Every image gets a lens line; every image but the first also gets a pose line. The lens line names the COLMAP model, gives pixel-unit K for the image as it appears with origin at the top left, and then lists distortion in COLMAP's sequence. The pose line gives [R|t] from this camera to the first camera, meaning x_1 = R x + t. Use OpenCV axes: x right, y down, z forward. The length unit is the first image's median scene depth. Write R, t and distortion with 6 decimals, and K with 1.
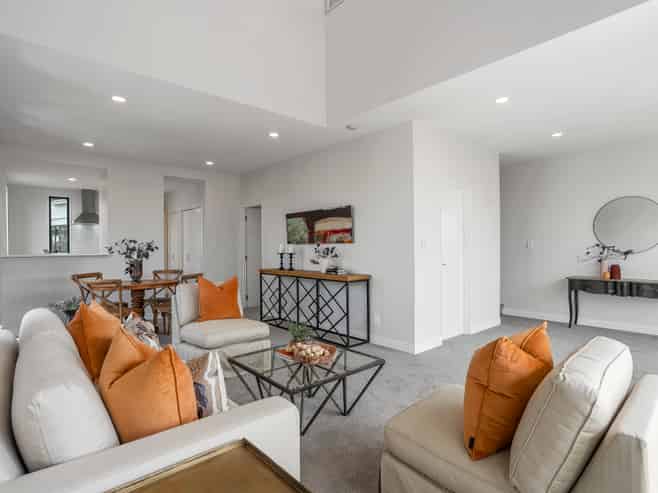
lens RADIAL K [[353.7, 0, 329.0], [0, 353.7, 246.5], [0, 0, 1]] dist [-0.053692, 0.024508]
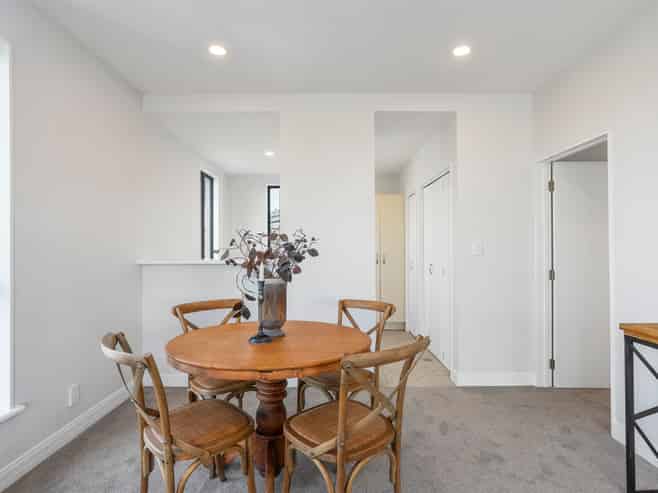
lens RADIAL K [[353.7, 0, 329.0], [0, 353.7, 246.5], [0, 0, 1]] dist [-0.053692, 0.024508]
pose [[0.741849, 0.000156, -0.670567, -0.174447], [-0.003617, 0.999986, -0.003769, -0.000631], [0.670557, 0.005221, 0.741839, 0.568989]]
